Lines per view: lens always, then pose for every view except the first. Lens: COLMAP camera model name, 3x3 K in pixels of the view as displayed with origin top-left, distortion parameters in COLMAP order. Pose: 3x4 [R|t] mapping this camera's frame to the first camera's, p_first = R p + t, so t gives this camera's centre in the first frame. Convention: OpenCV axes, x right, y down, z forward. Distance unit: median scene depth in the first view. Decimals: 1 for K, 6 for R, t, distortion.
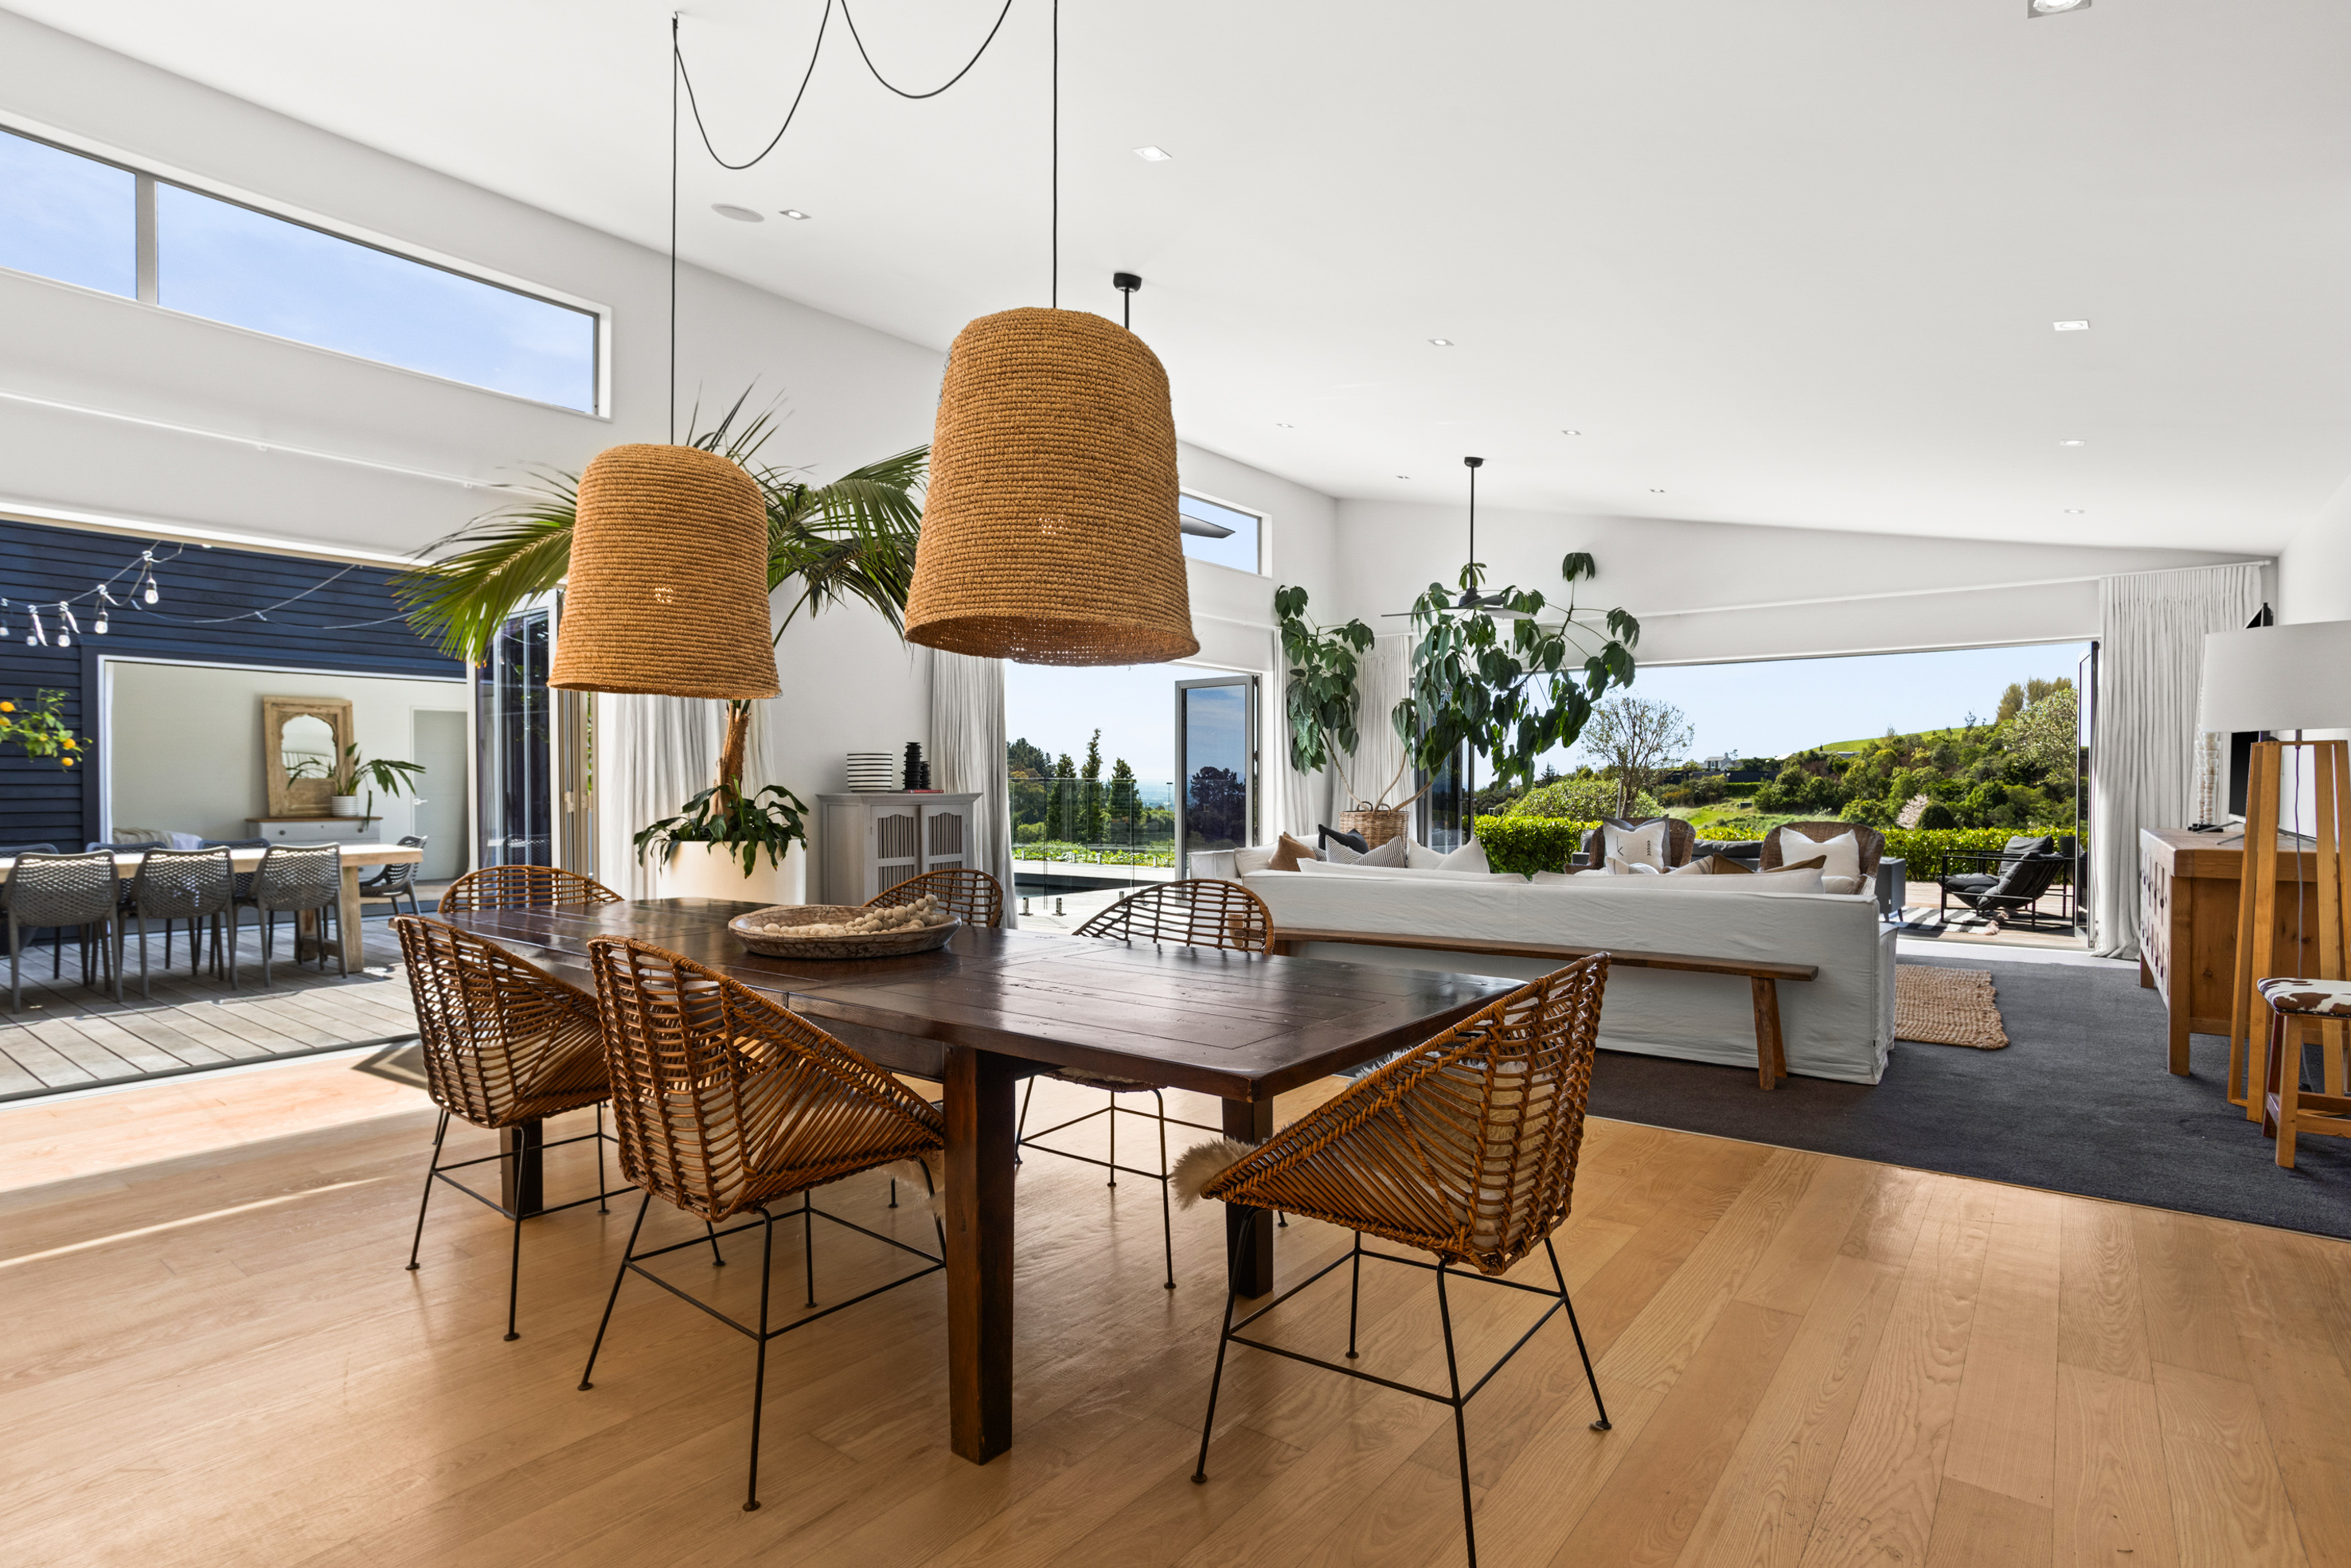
lens RADIAL K [[1146.2, 0, 1164.1], [0, 1146.2, 795.5], [0, 0, 1]] dist [-0.031032, 0.011270]
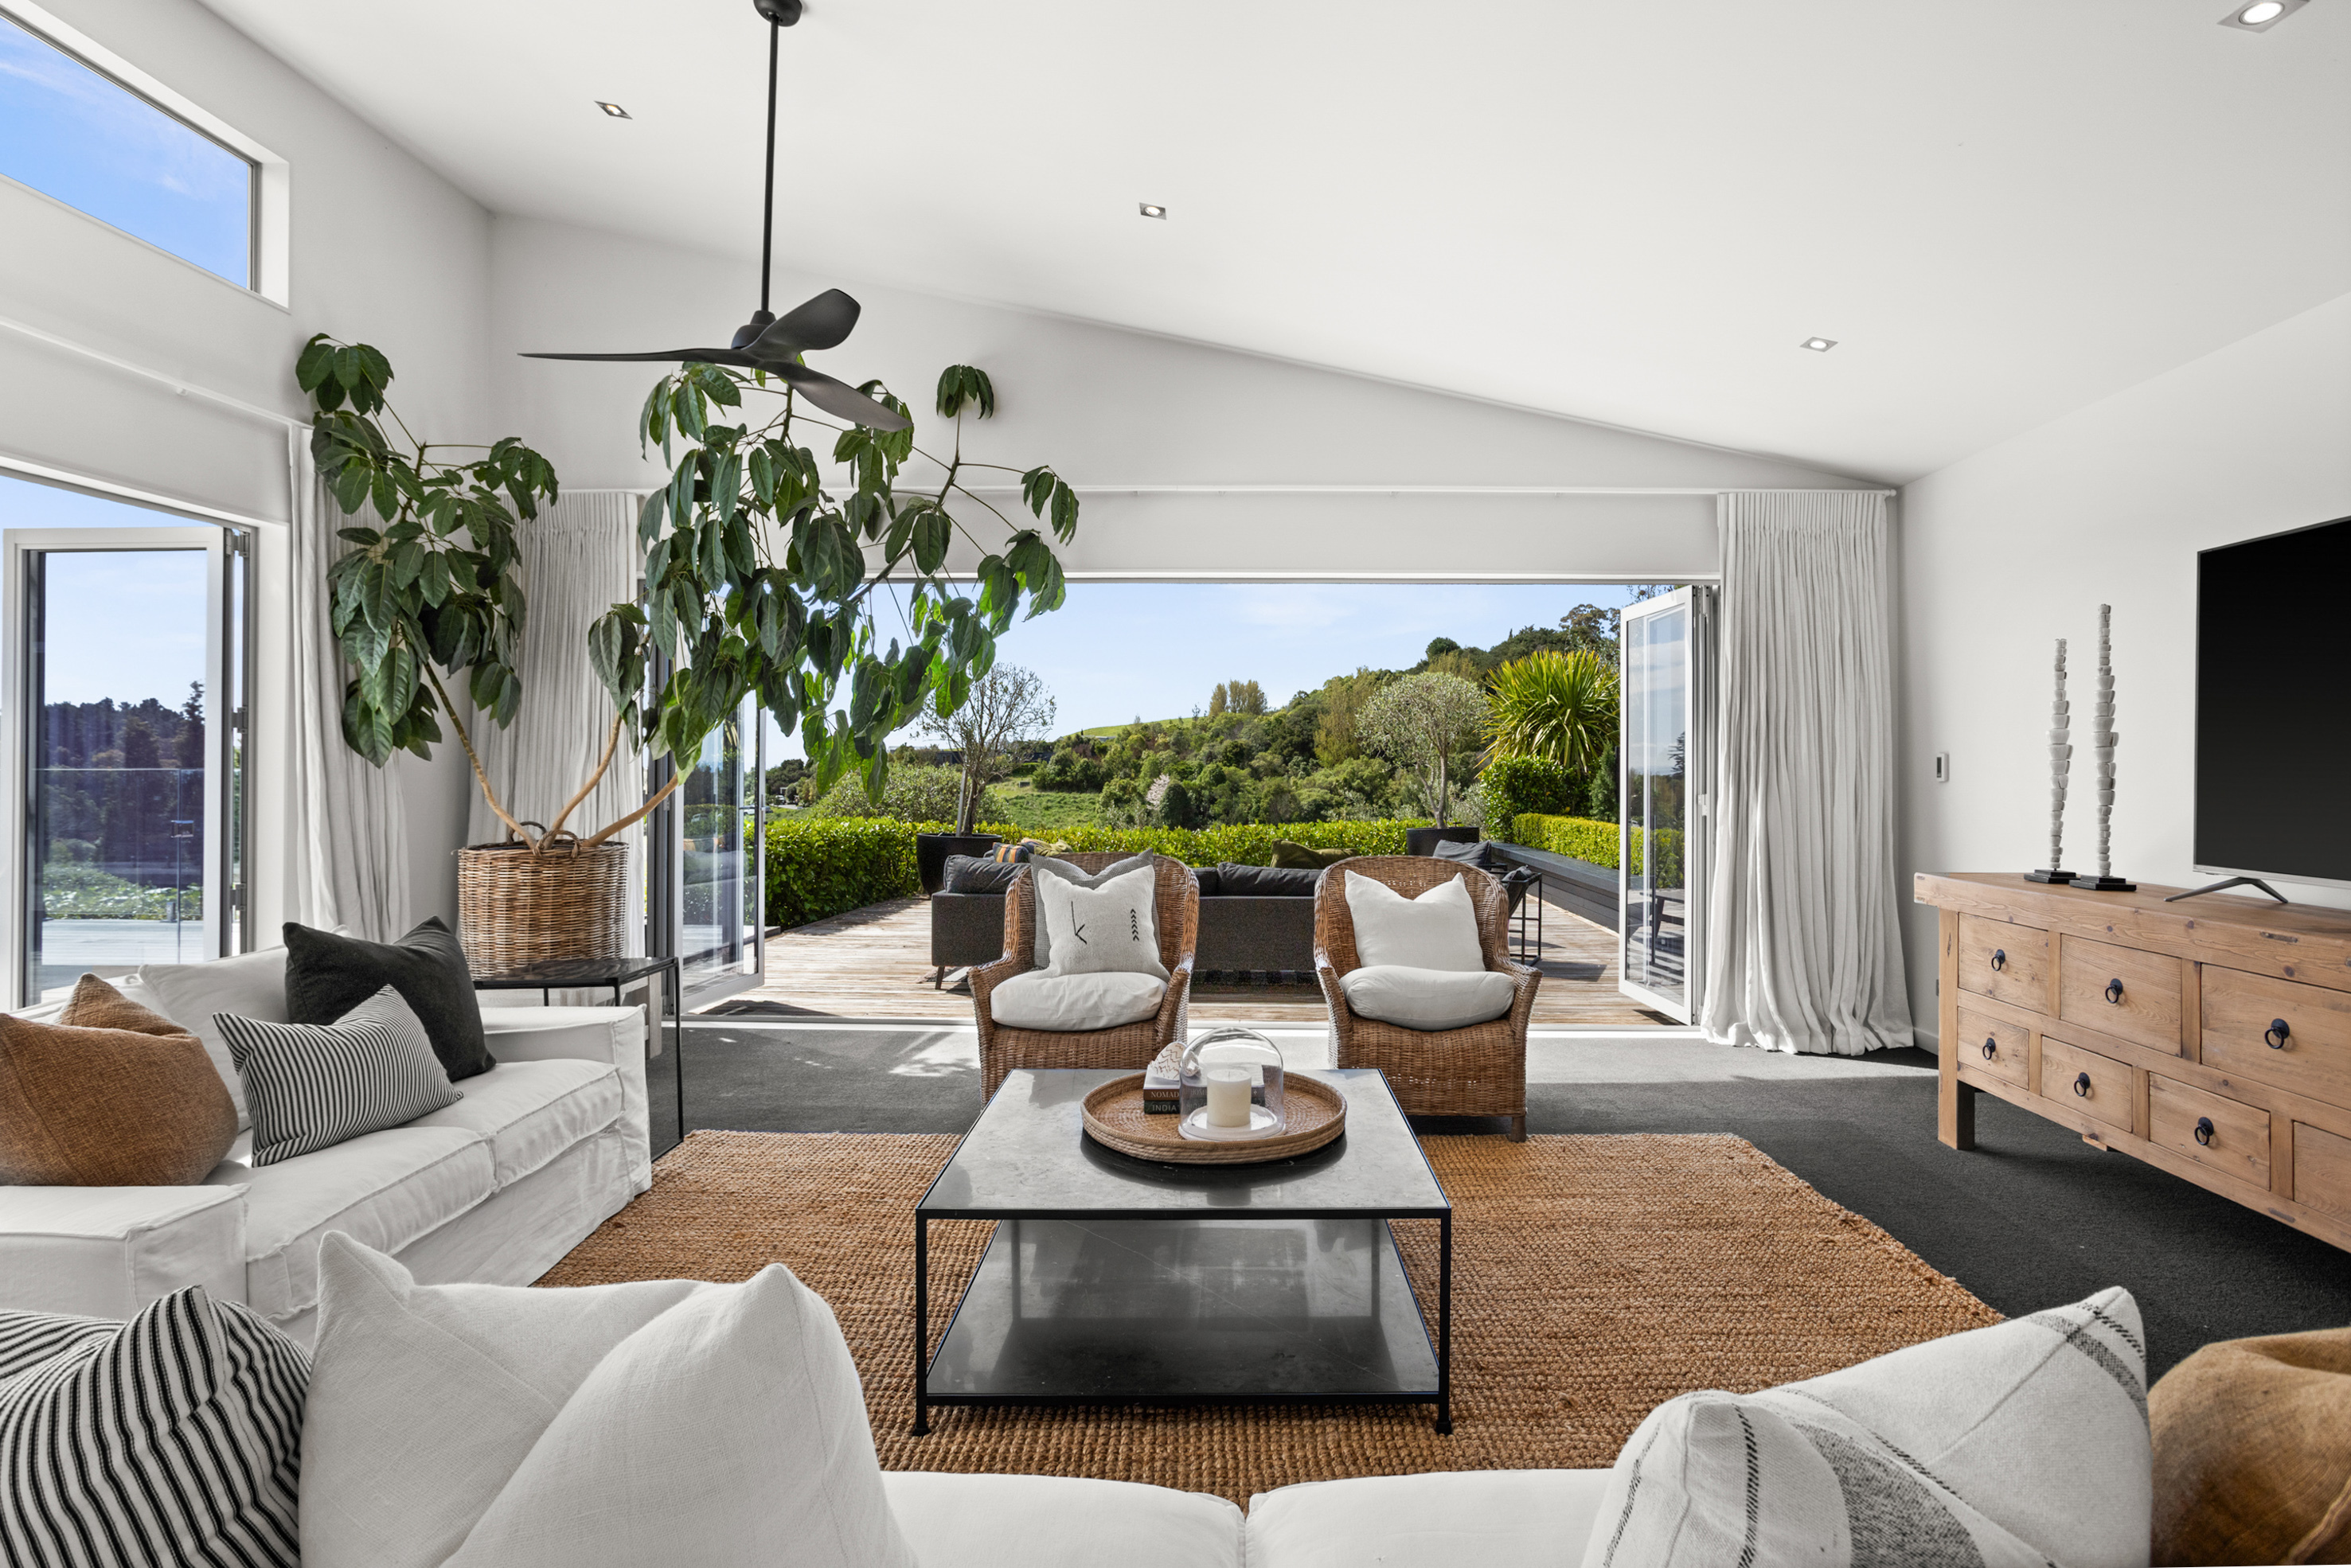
lens RADIAL K [[1146.2, 0, 1233.4], [0, 1146.2, 772.4], [0, 0, 1]] dist [-0.031032, 0.011270]
pose [[0.791090, 0.001555, 0.611698, 0.111613], [-0.000573, 0.999998, -0.001800, -0.013668], [-0.611699, 0.001074, 0.791090, 0.424642]]
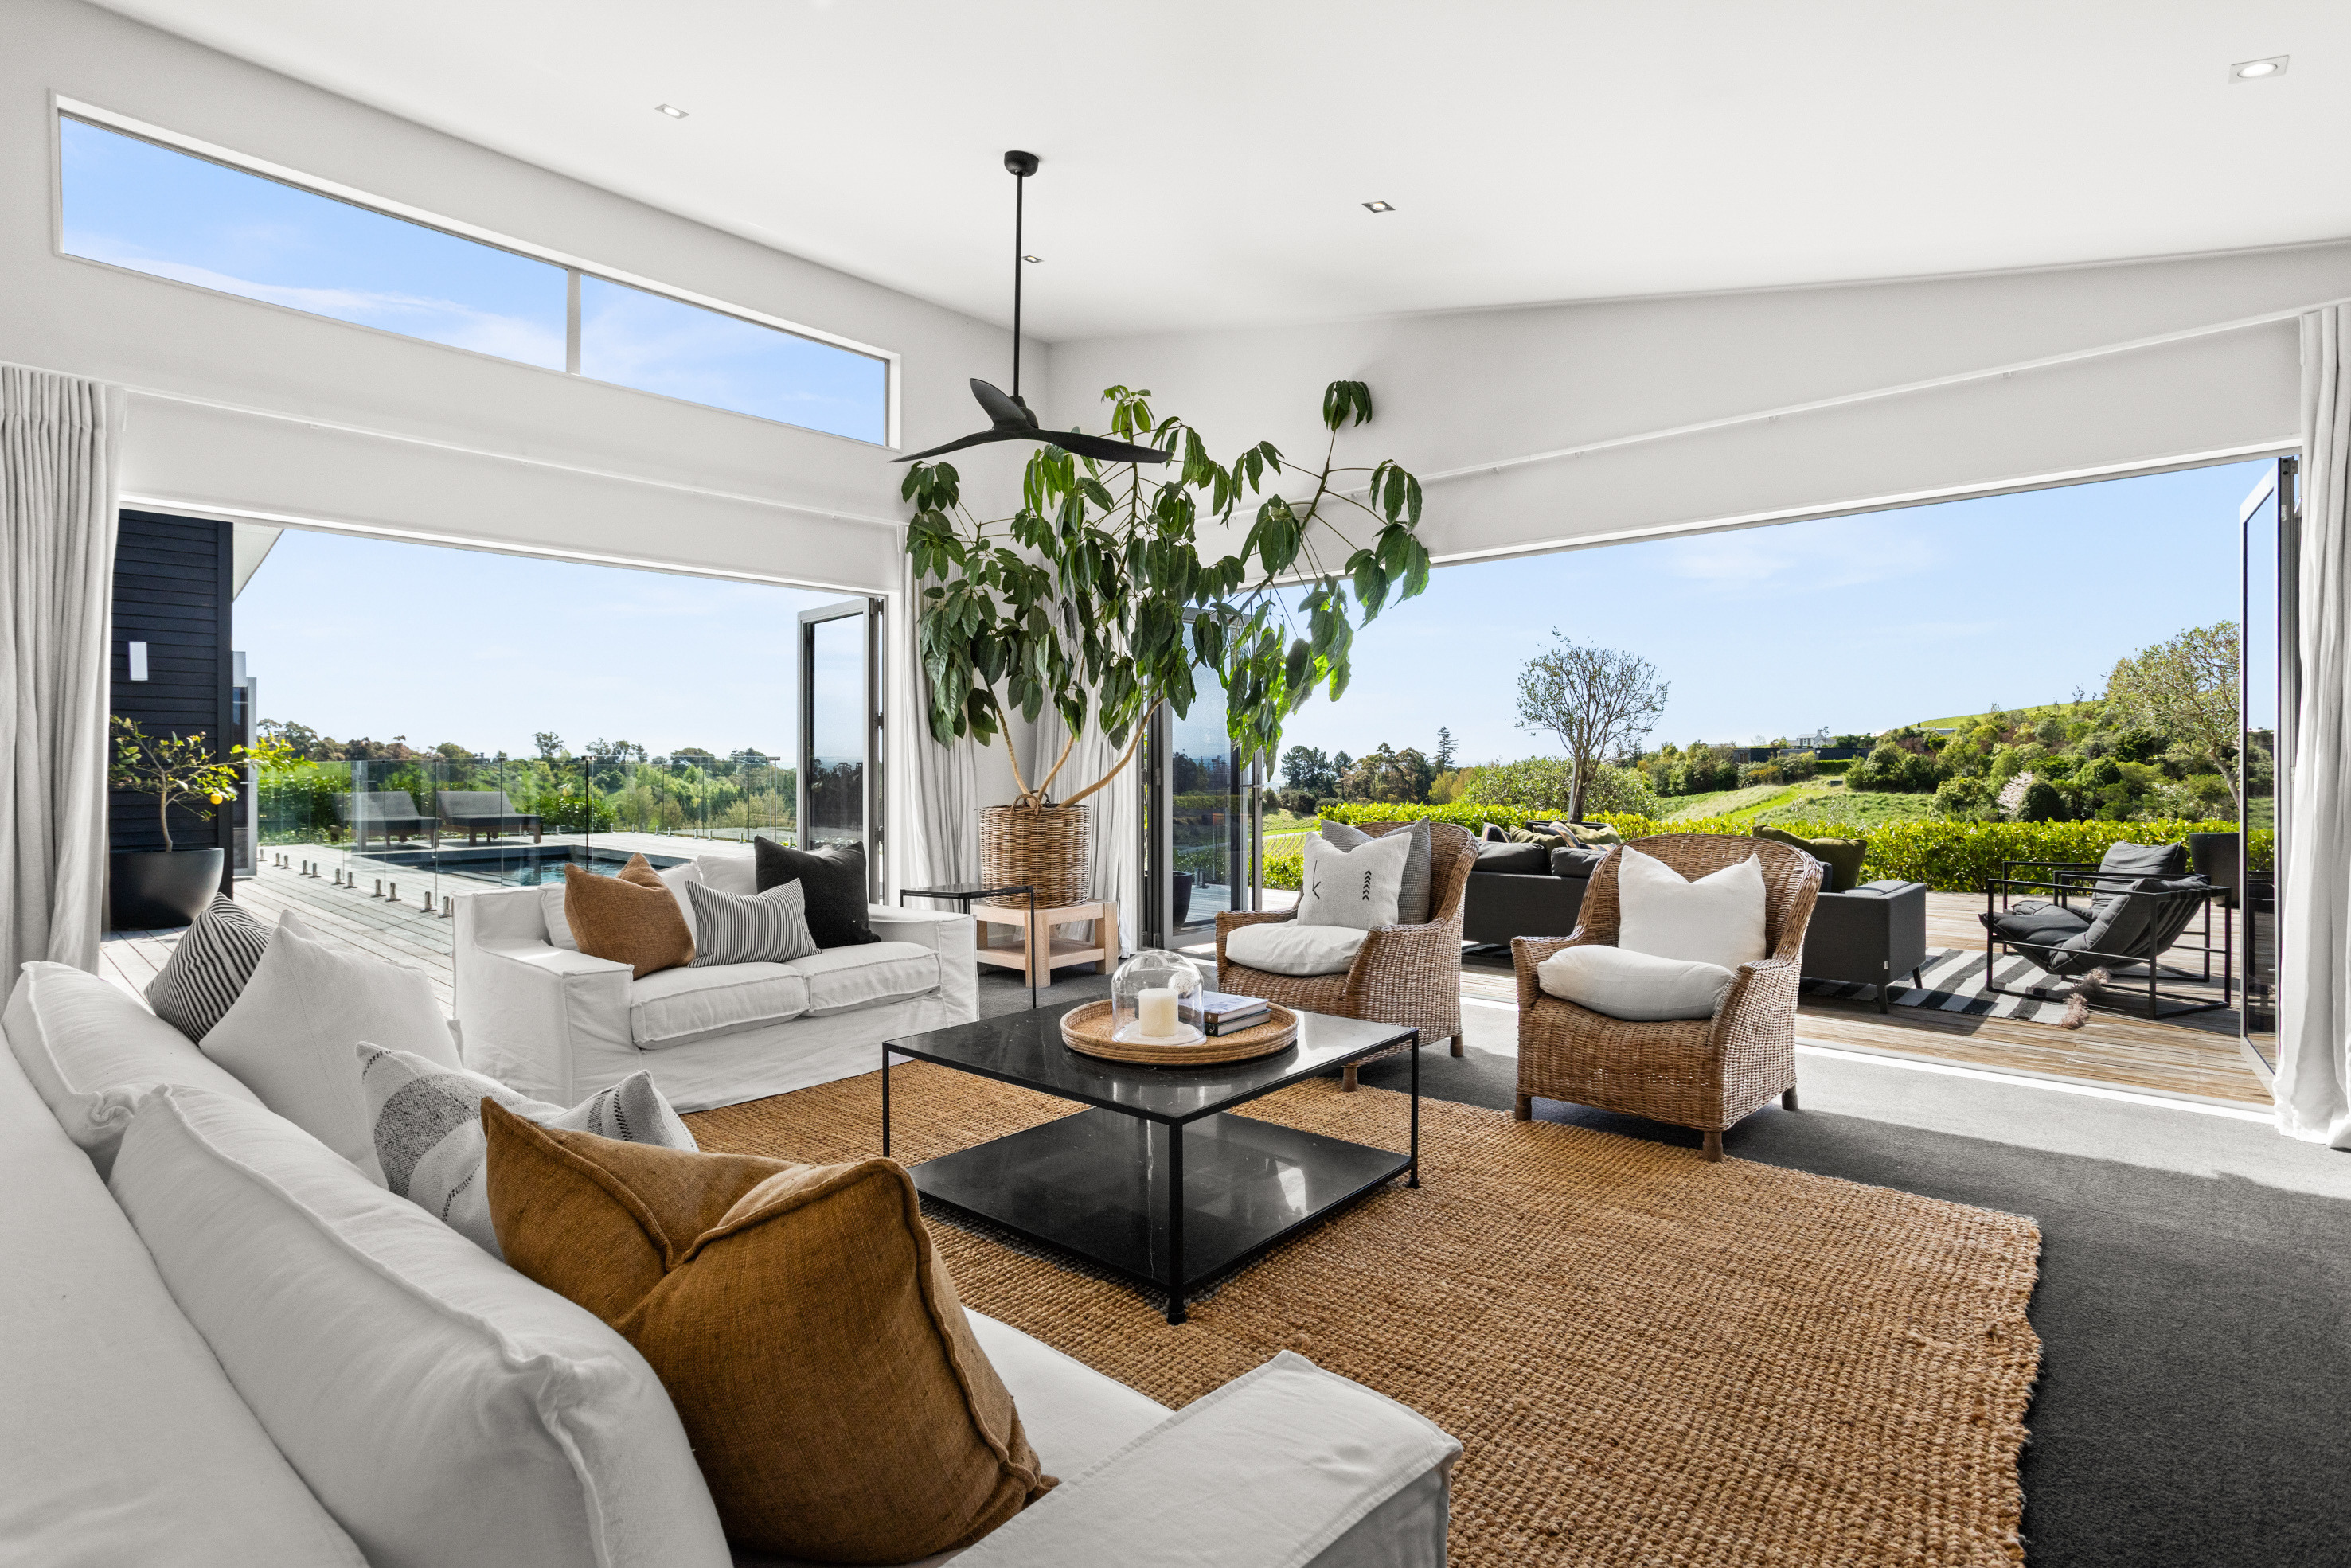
lens RADIAL K [[1146.2, 0, 1192.0], [0, 1146.2, 758.8], [0, 0, 1]] dist [-0.031032, 0.011270]
pose [[0.998854, -0.003146, -0.047762, 0.268651], [0.002460, 0.999893, -0.014409, -0.003072], [0.047802, 0.014275, 0.998755, 0.345227]]
